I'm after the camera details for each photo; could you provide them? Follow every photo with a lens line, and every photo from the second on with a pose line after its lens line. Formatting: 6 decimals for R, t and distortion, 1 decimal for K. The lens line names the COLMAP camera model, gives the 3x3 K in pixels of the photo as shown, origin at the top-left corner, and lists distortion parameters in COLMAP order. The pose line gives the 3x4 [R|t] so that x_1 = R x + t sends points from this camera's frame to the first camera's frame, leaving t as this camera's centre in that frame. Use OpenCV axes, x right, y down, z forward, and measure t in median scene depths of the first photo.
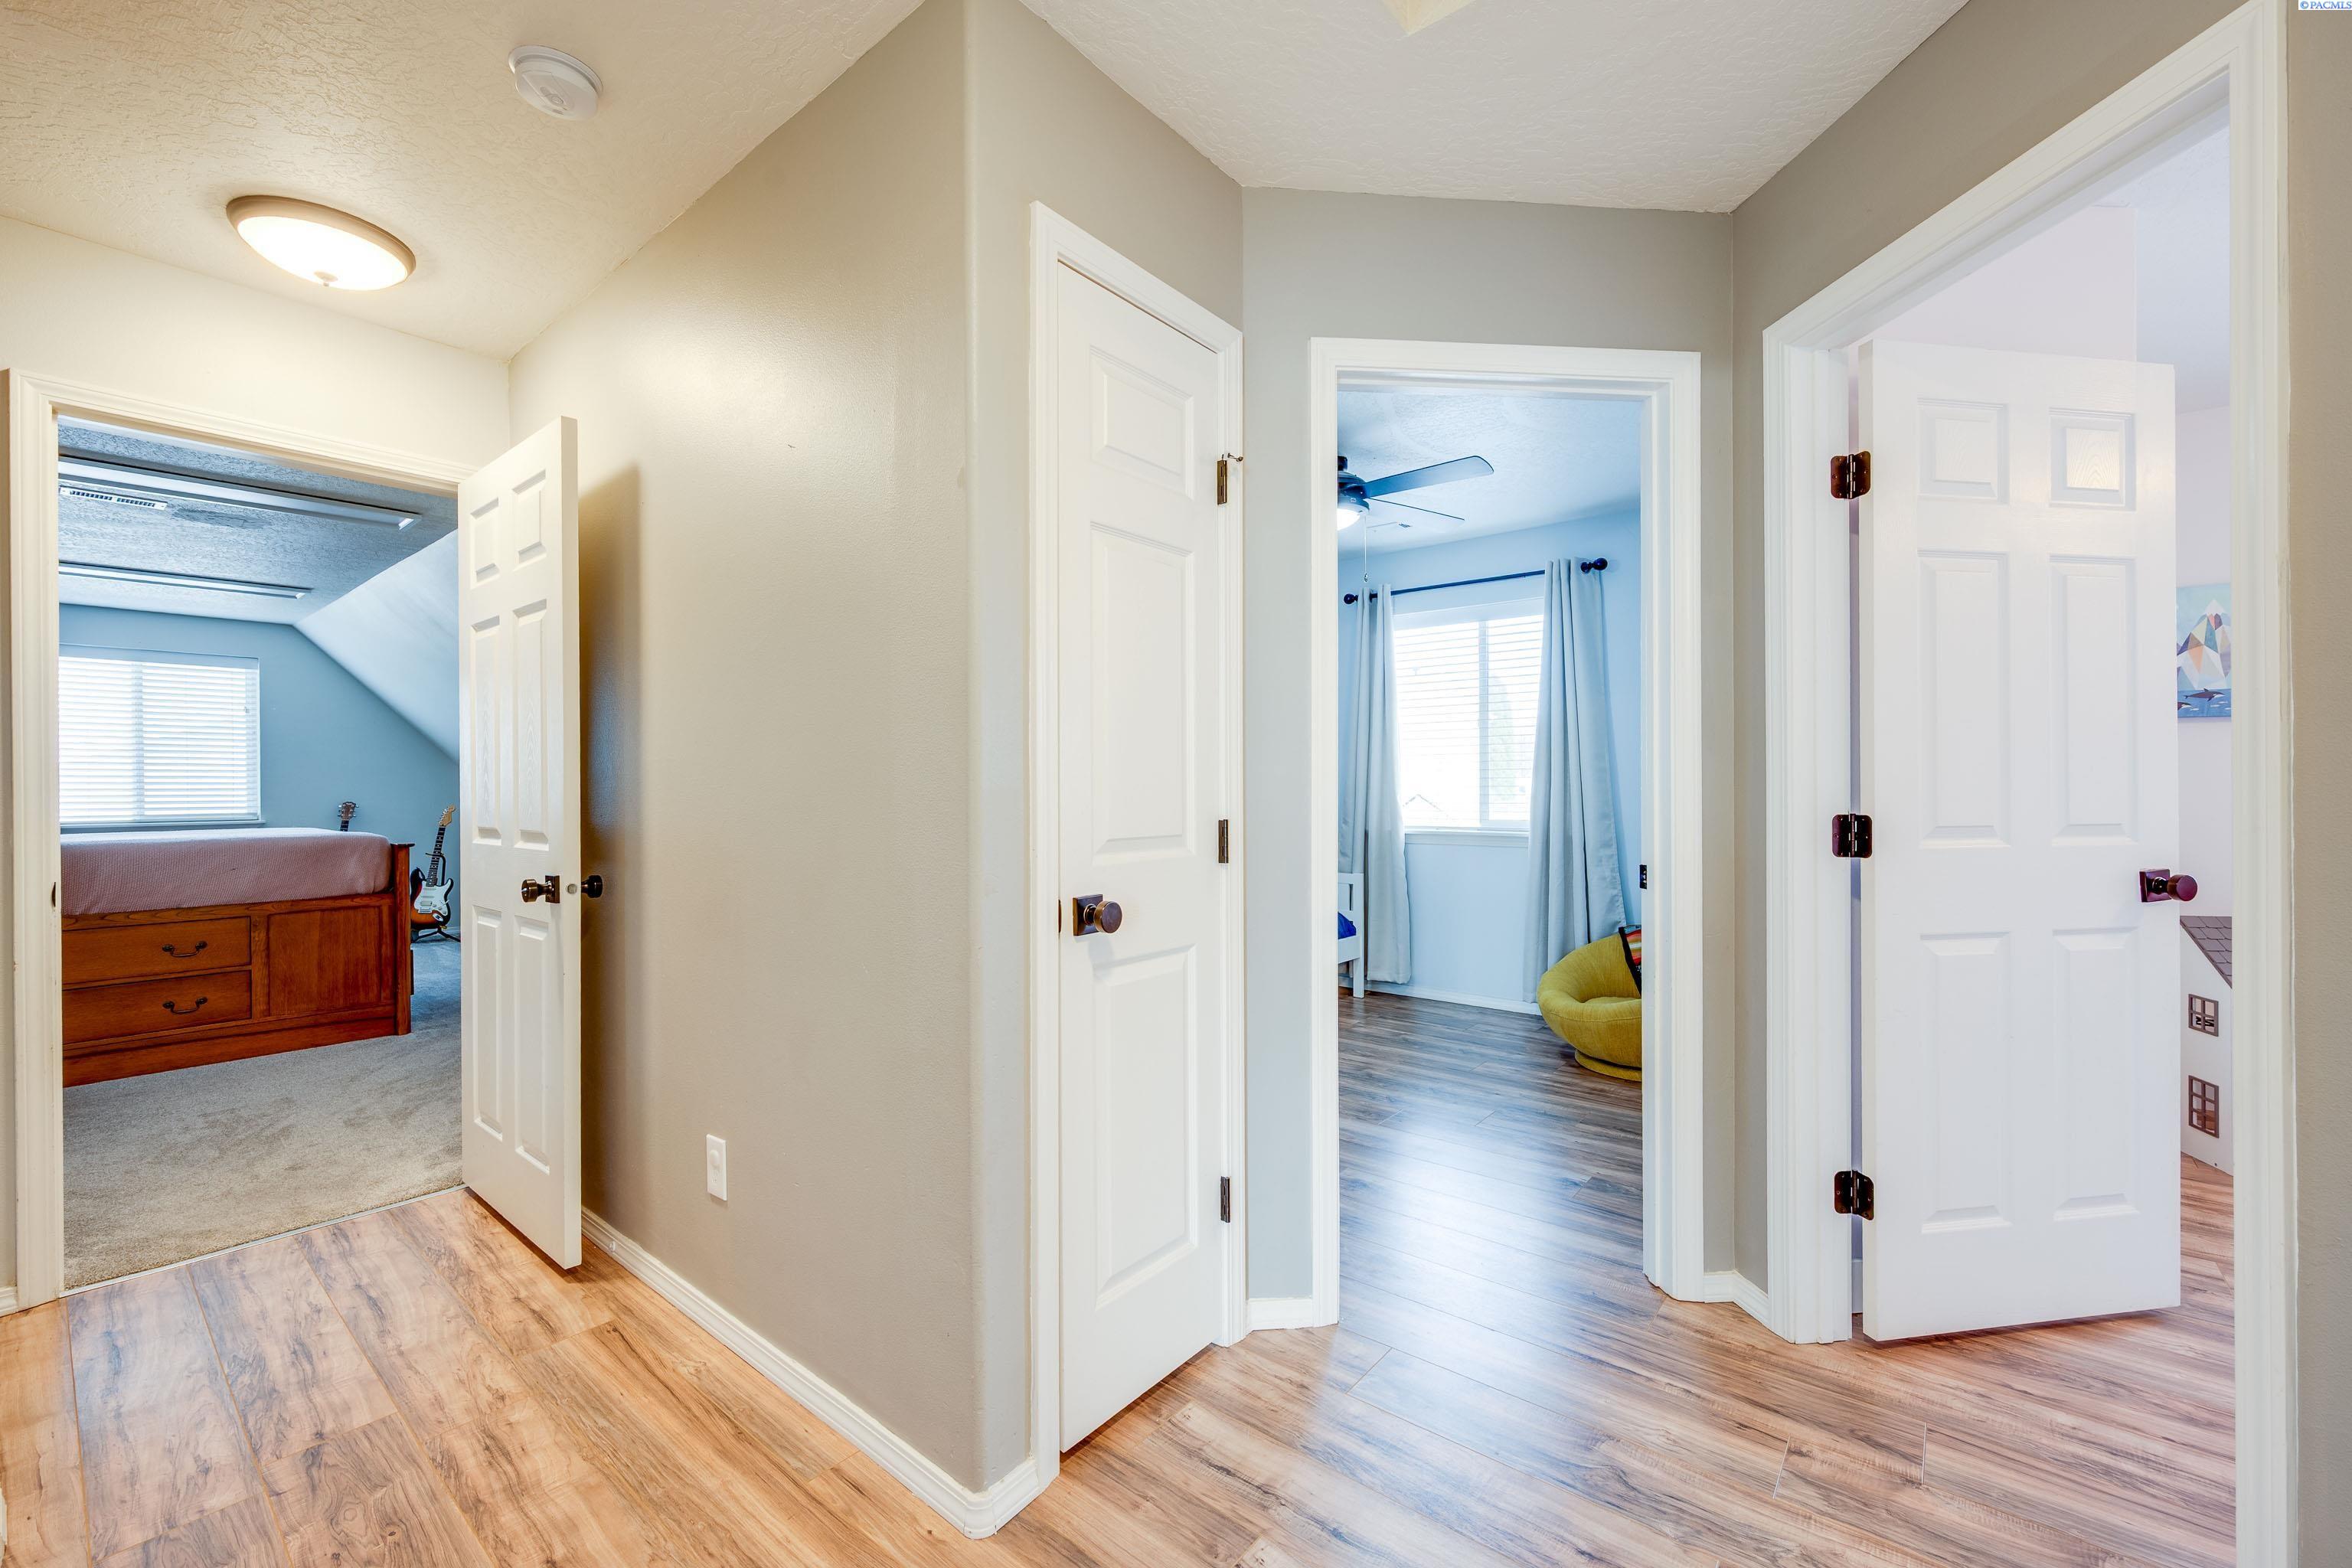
lens RADIAL K [[949.2, 0, 1176.0], [0, 949.2, 784.0], [0, 0, 1]] dist [-0.002694, 0.000095]
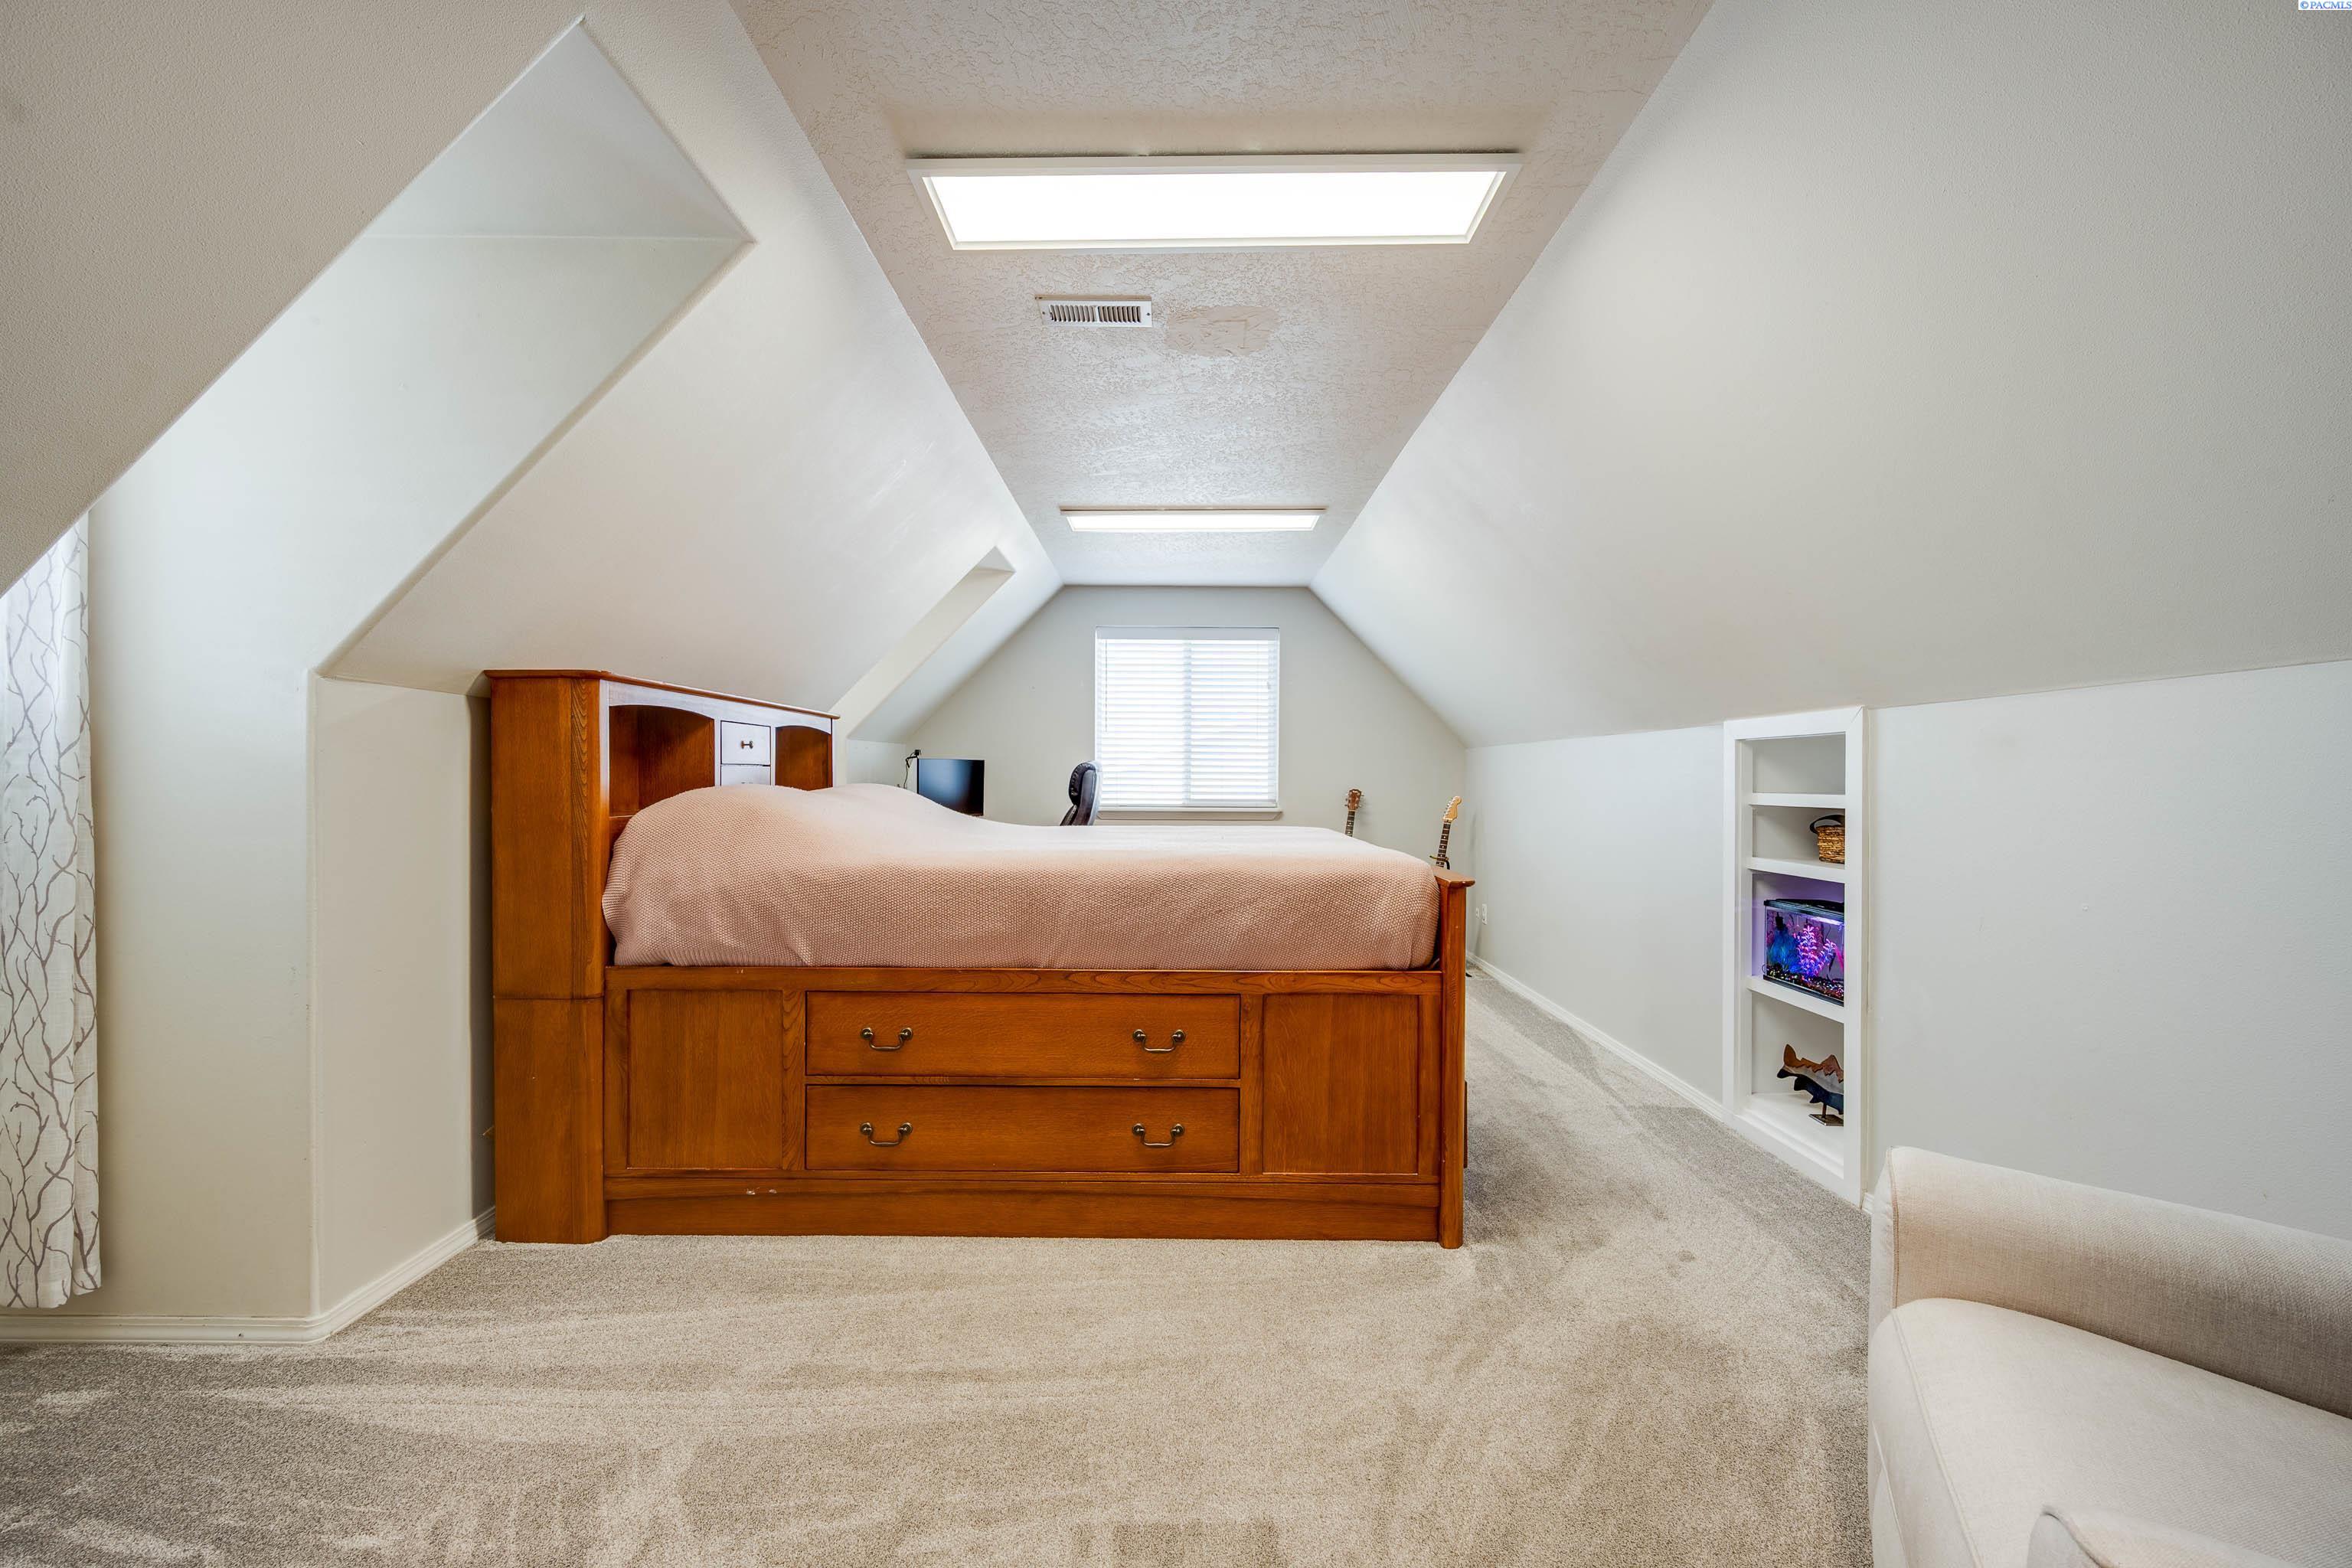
lens RADIAL K [[949.2, 0, 1176.0], [0, 949.2, 784.0], [0, 0, 1]] dist [-0.002694, 0.000095]
pose [[0.629353, 0.018542, -0.776899, -0.531454], [-0.009738, 0.999825, 0.015975, 0.004709], [0.777059, -0.002489, 0.629423, 0.578550]]
